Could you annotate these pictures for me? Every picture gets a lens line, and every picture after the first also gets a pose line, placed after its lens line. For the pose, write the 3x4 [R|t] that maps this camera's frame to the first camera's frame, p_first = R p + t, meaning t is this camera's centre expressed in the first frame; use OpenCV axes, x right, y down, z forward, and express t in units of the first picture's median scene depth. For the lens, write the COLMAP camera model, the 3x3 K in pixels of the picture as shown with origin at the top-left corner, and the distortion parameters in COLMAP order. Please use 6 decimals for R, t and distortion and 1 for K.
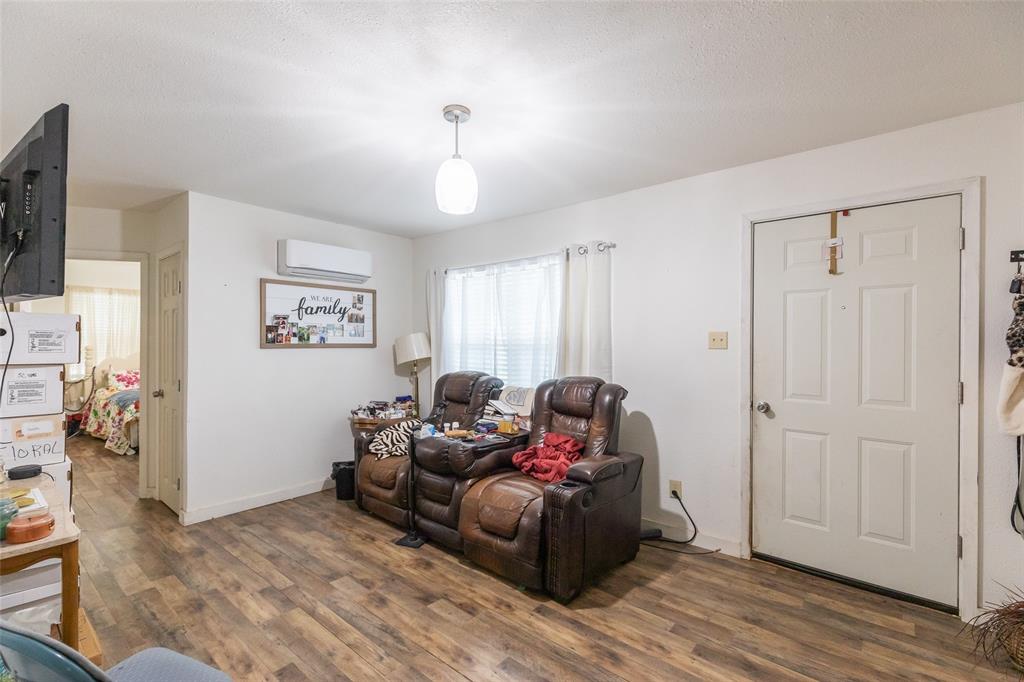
lens RADIAL K [[465.0, 0, 512.0], [0, 465.0, 339.5], [0, 0, 1]] dist [0.000217, 0.000064]
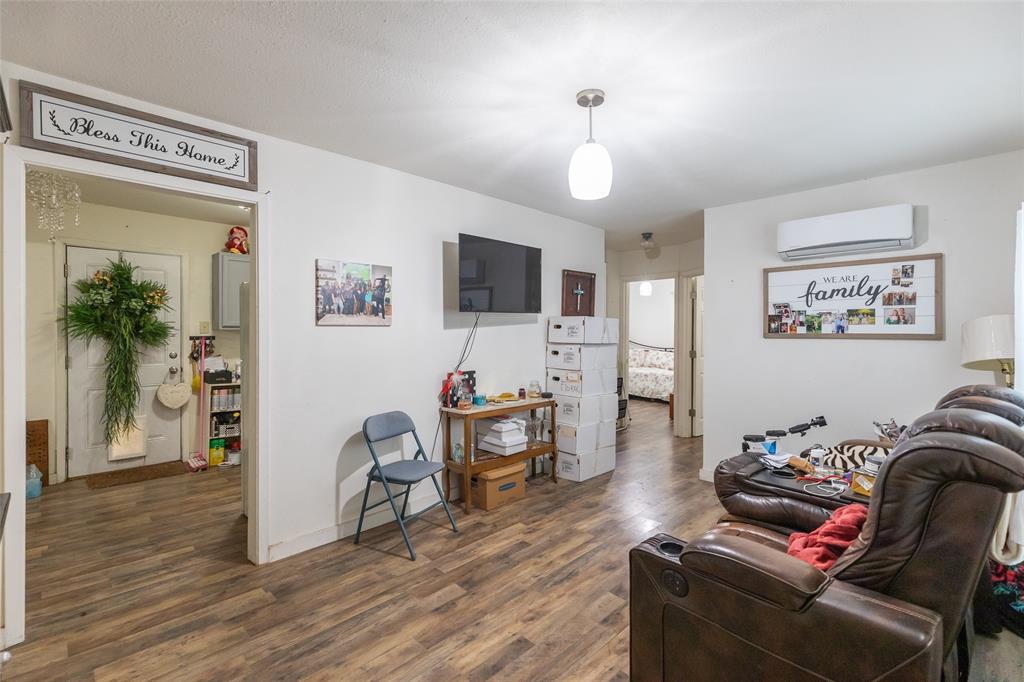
lens RADIAL K [[465.0, 0, 513.9], [0, 465.0, 337.3], [0, 0, 1]] dist [0.000217, 0.000064]
pose [[-0.098550, 0.009675, -0.995085, 0.490989], [0.004432, 0.999947, 0.009283, 0.005531], [0.995122, -0.003496, -0.098588, 0.525091]]
